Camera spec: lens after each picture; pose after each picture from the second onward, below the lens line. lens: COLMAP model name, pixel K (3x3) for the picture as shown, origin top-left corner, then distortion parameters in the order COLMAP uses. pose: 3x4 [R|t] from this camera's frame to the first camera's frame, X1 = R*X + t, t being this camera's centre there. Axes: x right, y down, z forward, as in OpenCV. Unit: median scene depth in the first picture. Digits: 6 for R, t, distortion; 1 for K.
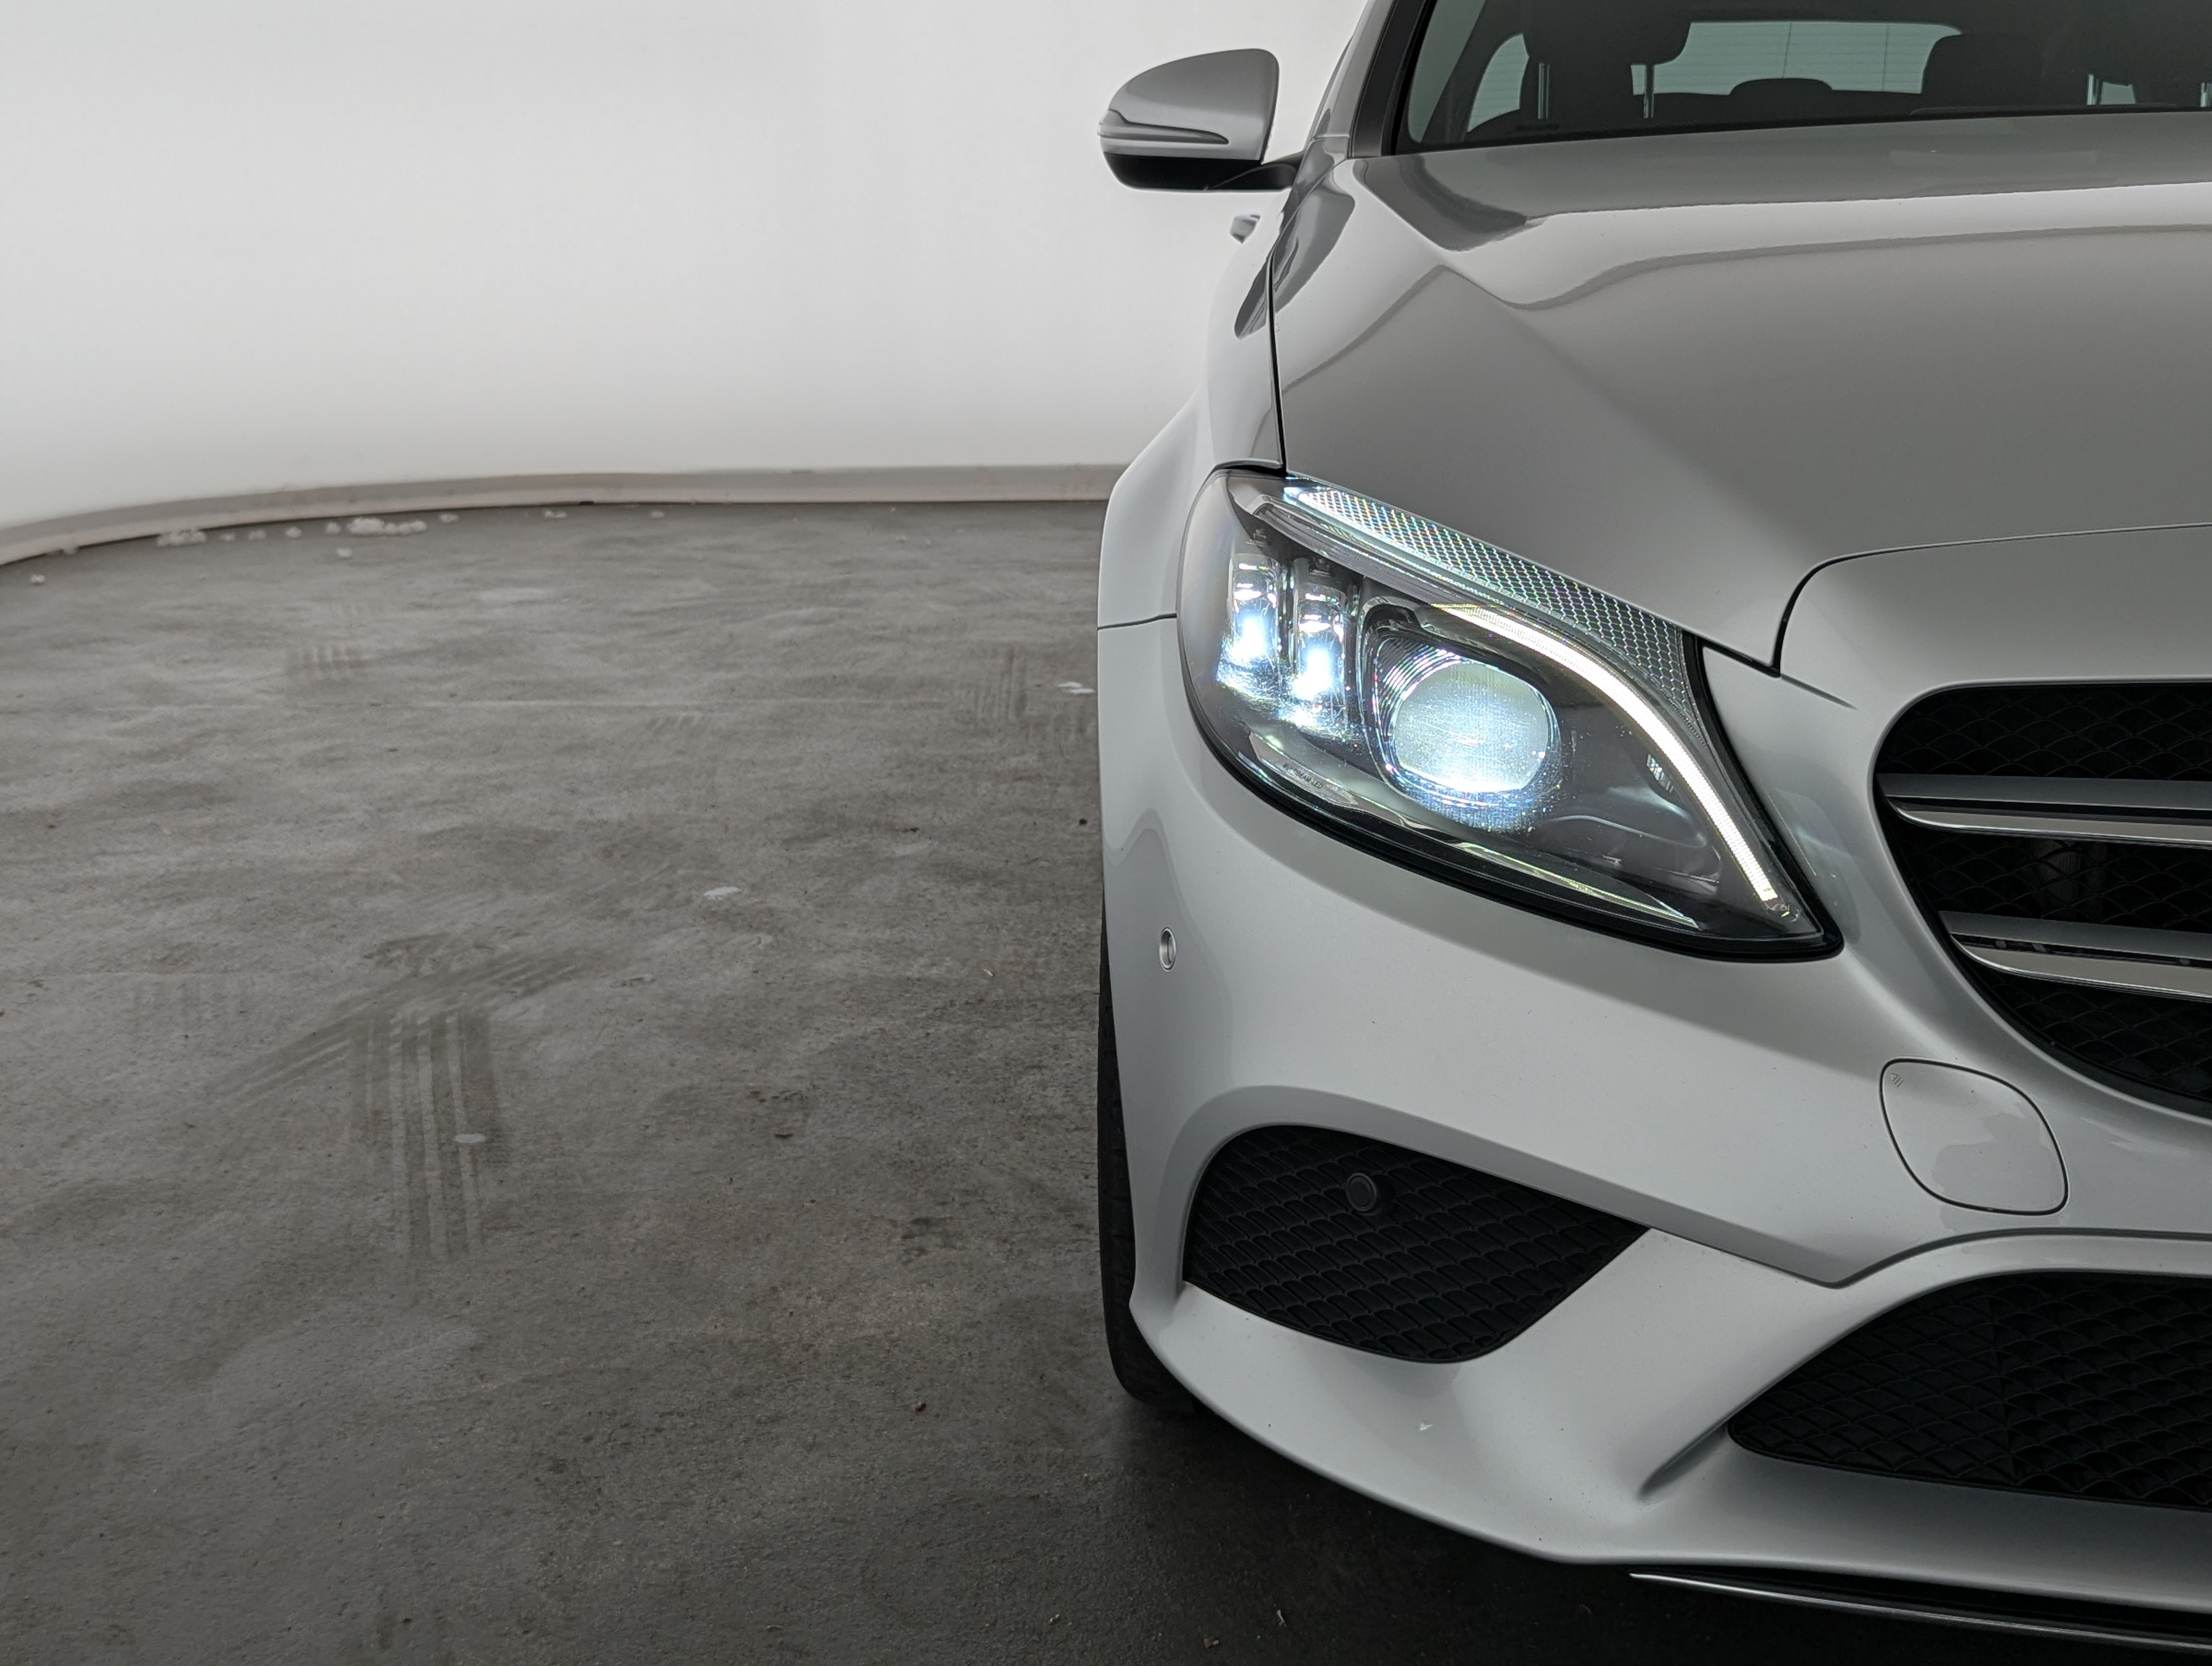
lens RADIAL K [[2278.1, 0, 1119.4], [0, 2278.1, 795.8], [0, 0, 1]] dist [0.060013, -0.117200]
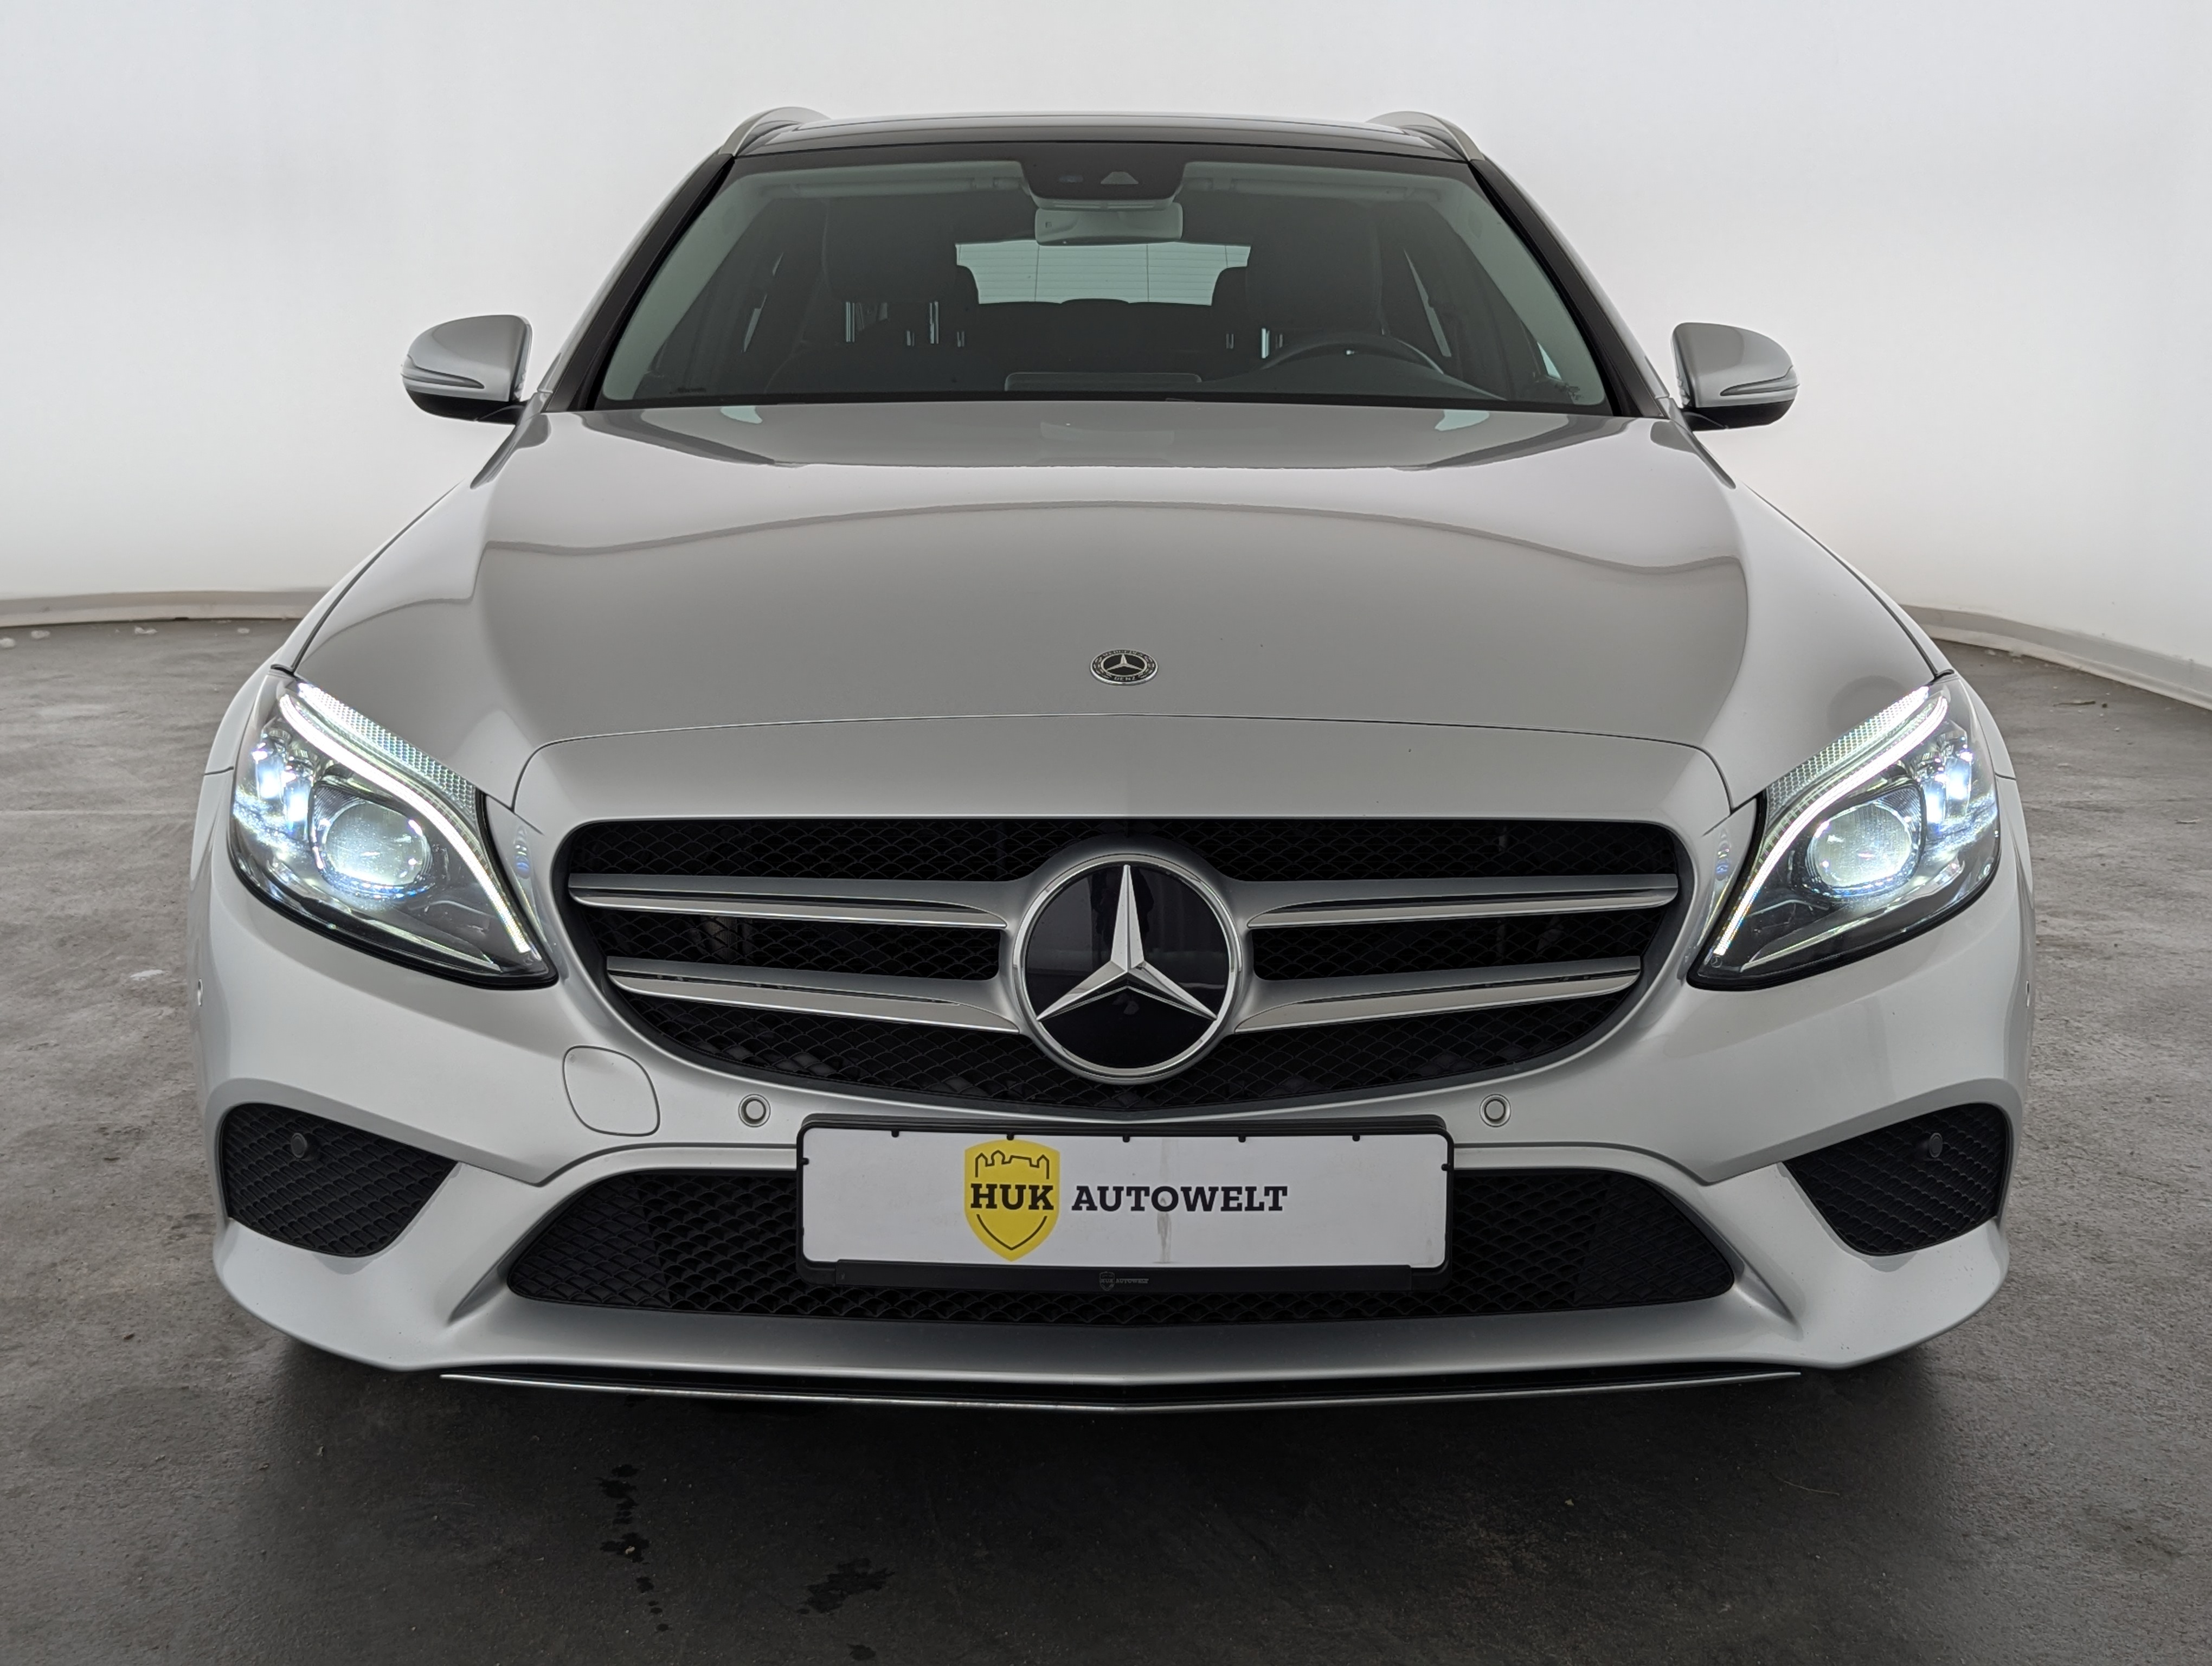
lens RADIAL K [[2278.1, 0, 1119.4], [0, 2278.1, 795.8], [0, 0, 1]] dist [0.060013, -0.117200]
pose [[0.994024, -0.005076, 0.109044, 0.213685], [0.009393, 0.999191, -0.039112, 0.000710], [-0.108757, 0.039903, 0.993267, -0.269985]]
